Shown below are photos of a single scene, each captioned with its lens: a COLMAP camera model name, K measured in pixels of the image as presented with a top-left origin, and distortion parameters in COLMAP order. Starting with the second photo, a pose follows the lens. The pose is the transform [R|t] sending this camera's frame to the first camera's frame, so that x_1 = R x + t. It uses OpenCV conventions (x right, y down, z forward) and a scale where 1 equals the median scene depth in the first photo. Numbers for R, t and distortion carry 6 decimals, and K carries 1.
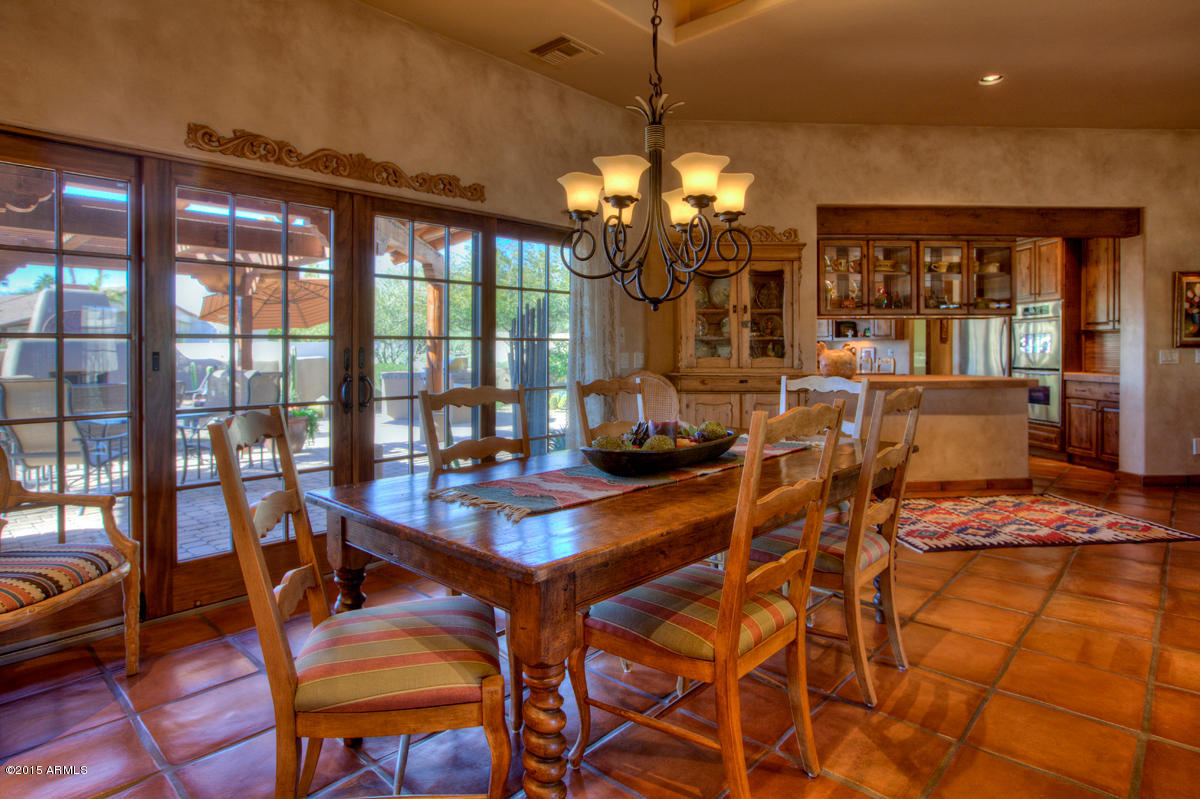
lens RADIAL K [[680.0, 0, 587.2], [0, 680.0, 348.7], [0, 0, 1]] dist [-0.006302, -0.001223]
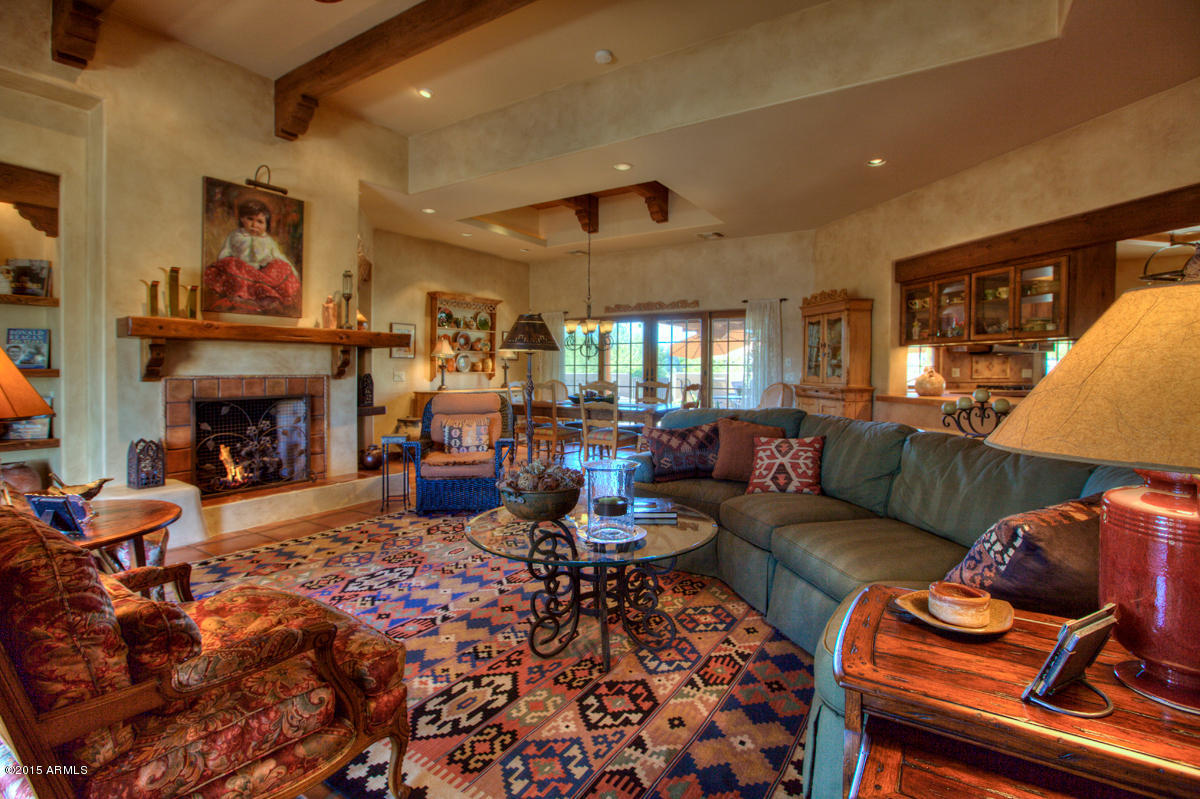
lens RADIAL K [[549.4, 0, 611.8], [0, 549.4, 372.8], [0, 0, 1]] dist [-0.021645, 0.000082]
pose [[0.198772, 0.008813, -0.980006, 1.252993], [-0.004671, 0.999957, 0.008045, -0.003240], [0.980035, 0.002979, 0.198804, 0.259137]]
